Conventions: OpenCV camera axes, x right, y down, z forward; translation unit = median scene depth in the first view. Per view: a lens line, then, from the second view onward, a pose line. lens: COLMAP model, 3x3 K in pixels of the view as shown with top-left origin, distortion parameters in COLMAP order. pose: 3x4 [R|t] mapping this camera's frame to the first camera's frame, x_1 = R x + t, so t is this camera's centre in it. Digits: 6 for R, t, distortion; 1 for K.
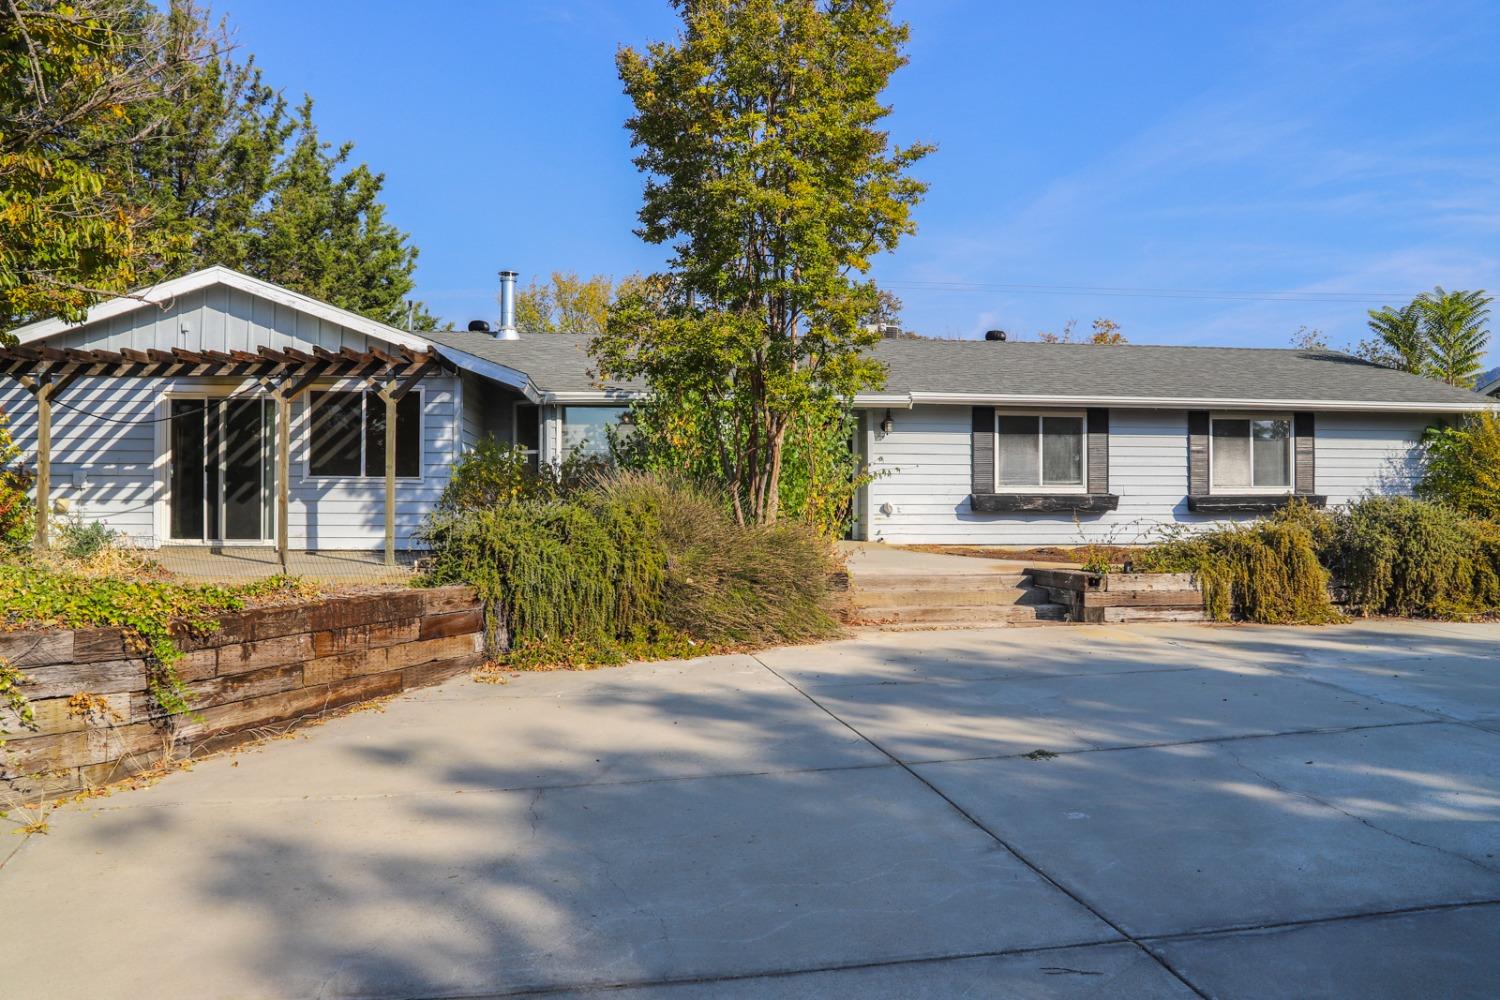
lens RADIAL K [[1076.7, 0, 754.9], [0, 1076.7, 480.4], [0, 0, 1]] dist [-0.130371, 0.089251]
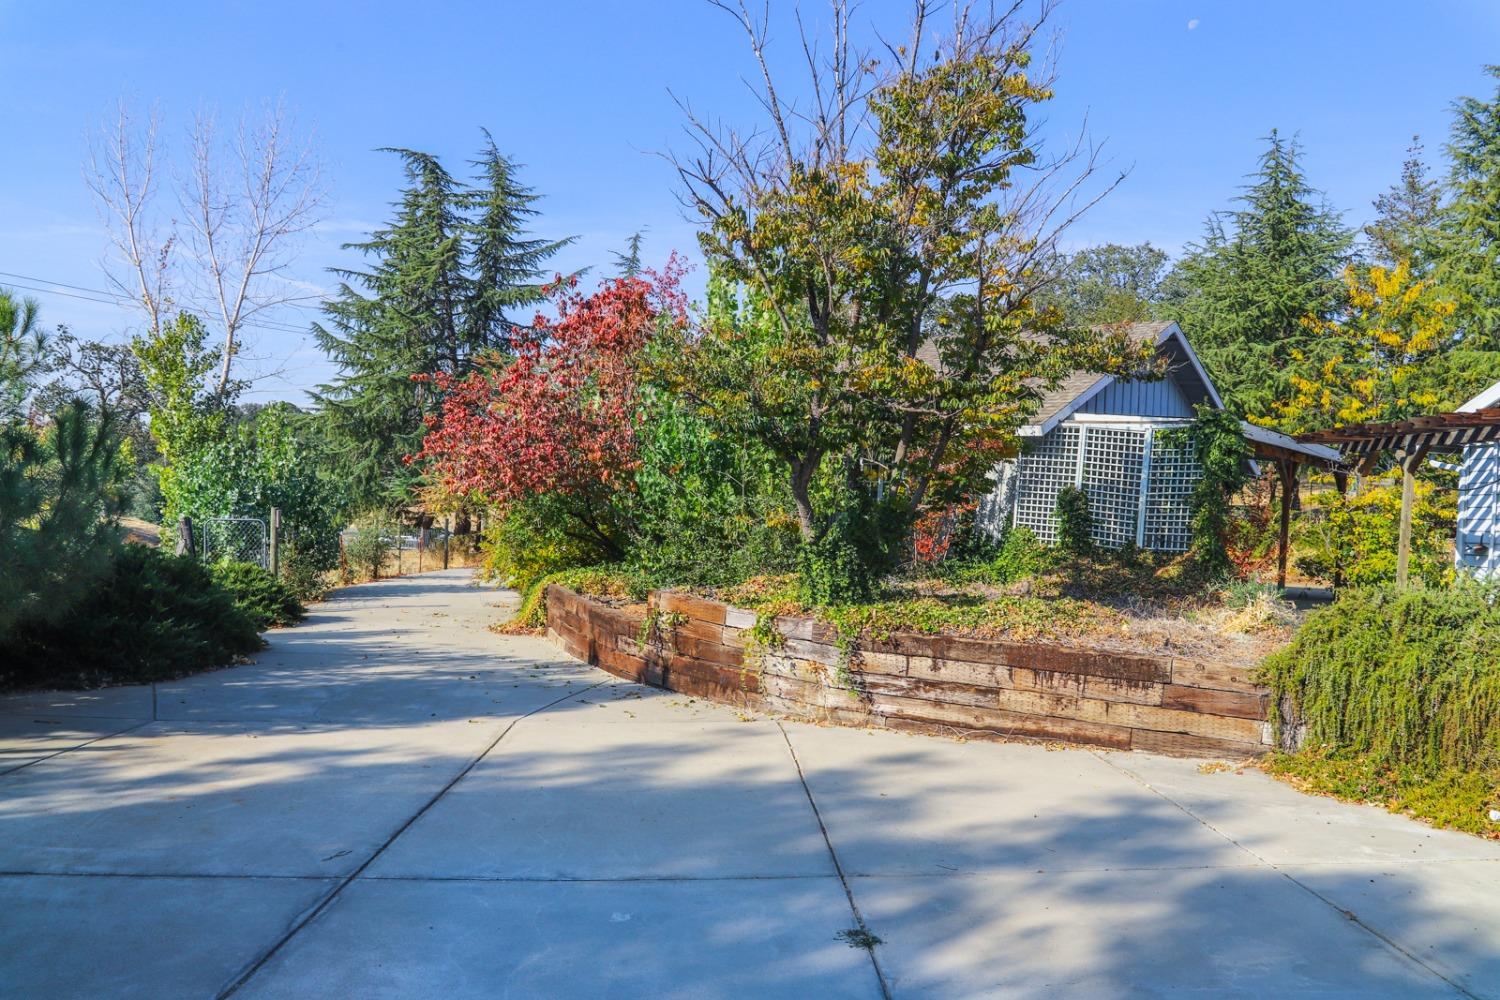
lens RADIAL K [[1076.7, 0, 754.9], [0, 1076.7, 480.4], [0, 0, 1]] dist [-0.130371, 0.089251]
pose [[-0.117712, -0.033186, -0.992493, 0.396915], [-0.036344, 0.998916, -0.029090, -0.011307], [0.992382, 0.032647, -0.118790, 0.399240]]
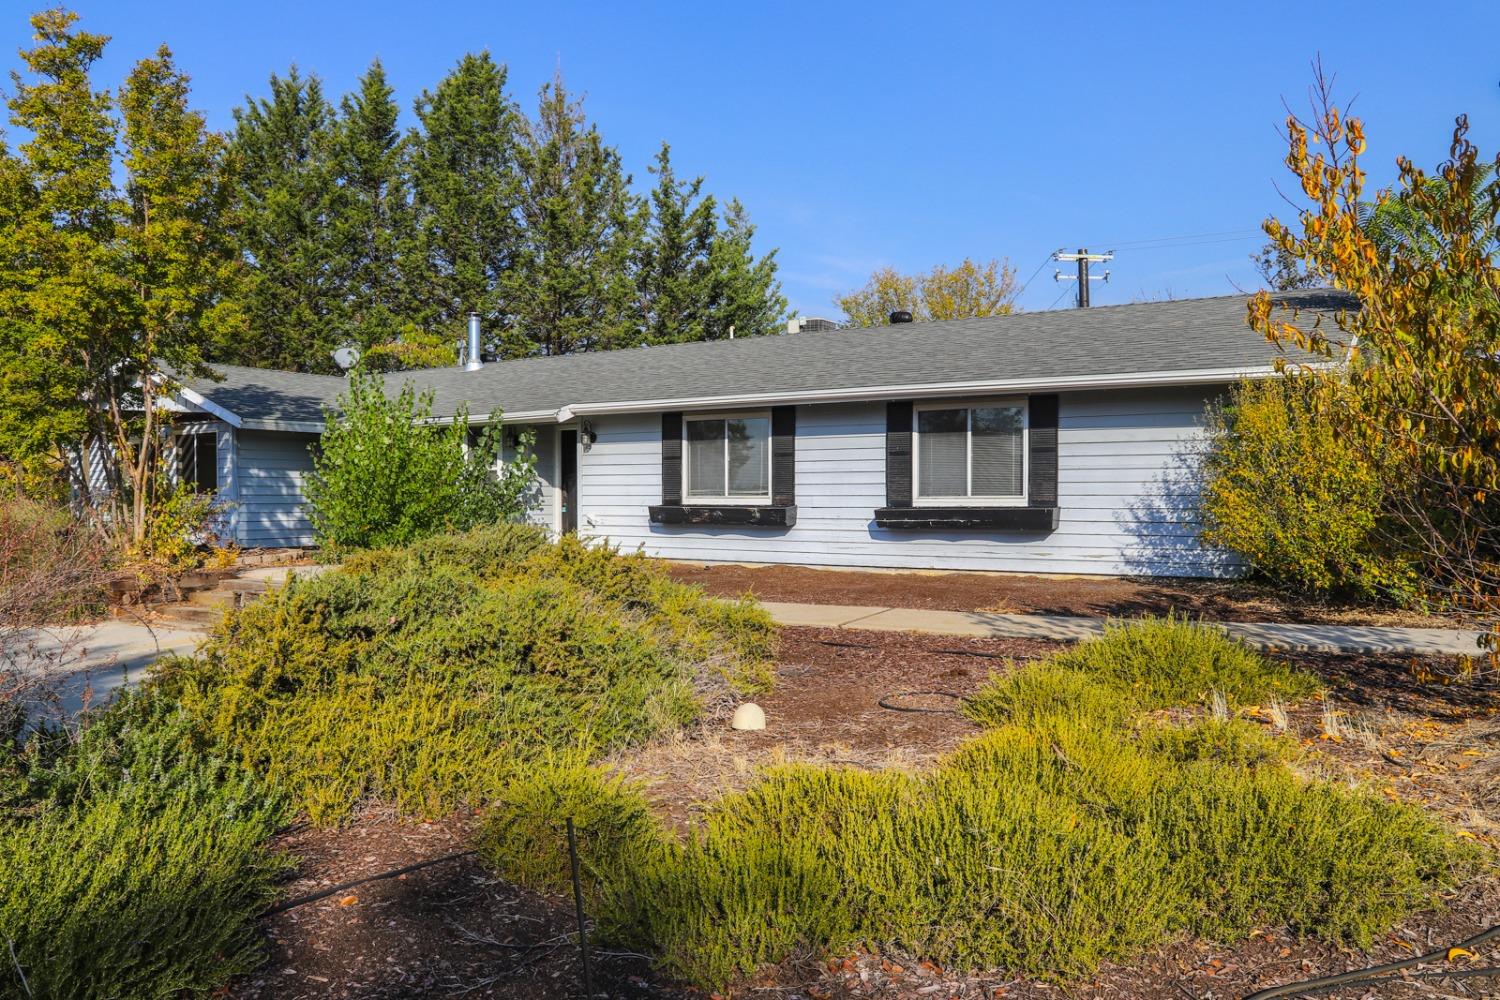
lens RADIAL K [[1076.7, 0, 754.9], [0, 1076.7, 480.4], [0, 0, 1]] dist [-0.130371, 0.089251]
pose [[0.786332, -0.011545, -0.617696, 1.101105], [0.018324, 0.999821, 0.004639, -0.016171], [0.617532, -0.014966, 0.786403, 0.385628]]
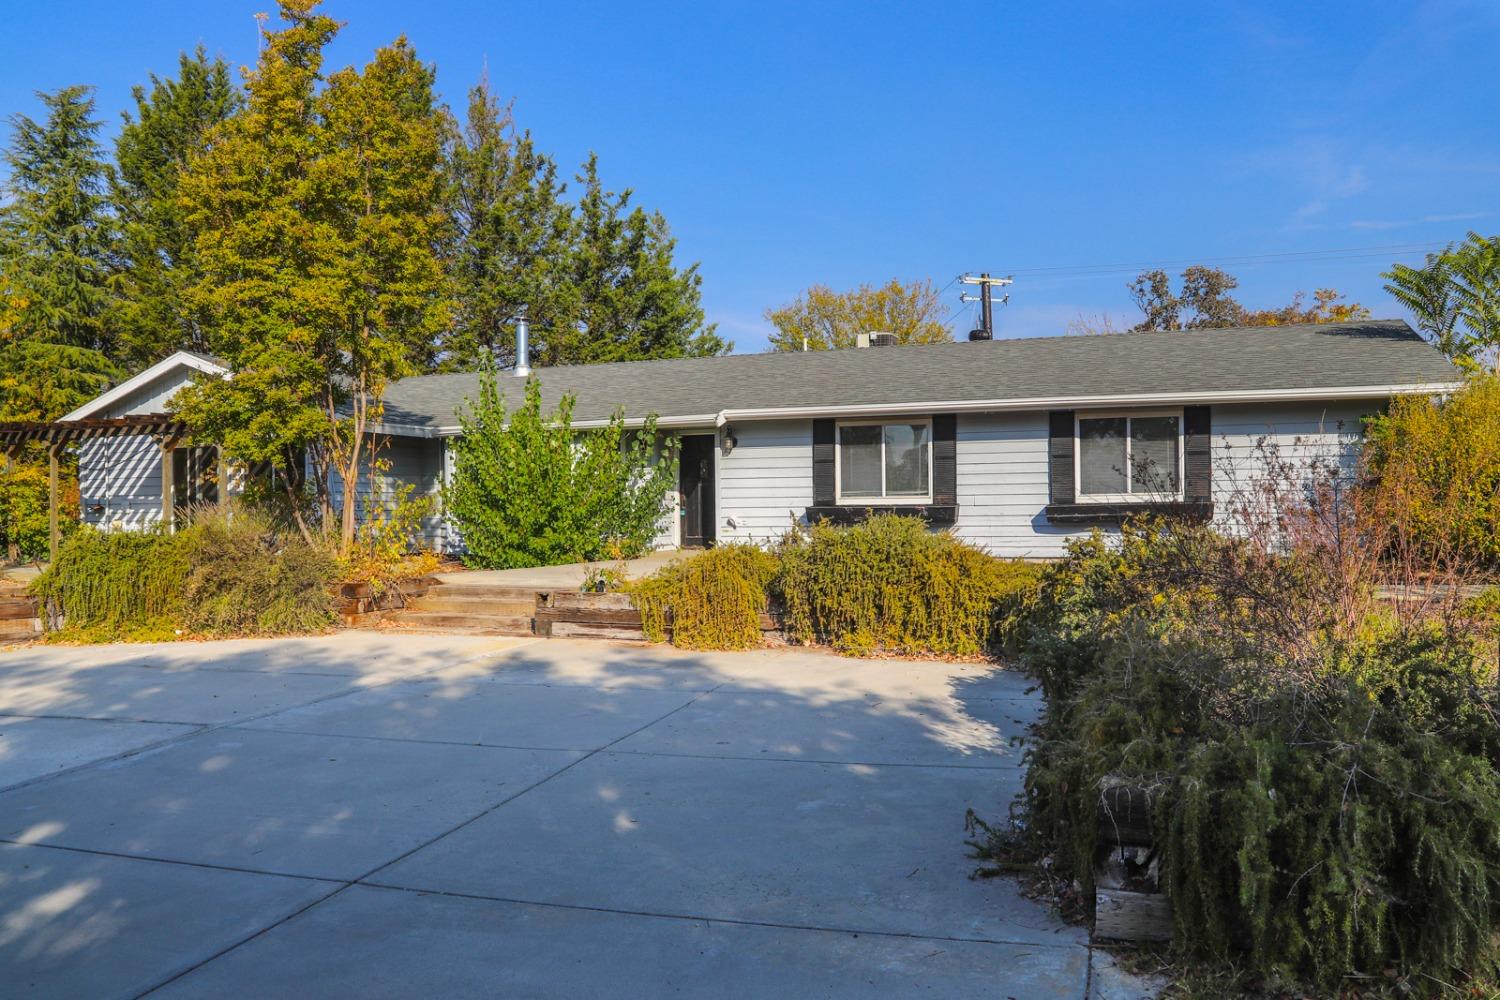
lens RADIAL K [[1076.7, 0, 754.9], [0, 1076.7, 480.4], [0, 0, 1]] dist [-0.130371, 0.089251]
pose [[0.903029, -0.021987, -0.429017, 0.756440], [0.023318, 0.999726, -0.002153, -0.014034], [0.428947, -0.008060, 0.903294, 0.076429]]
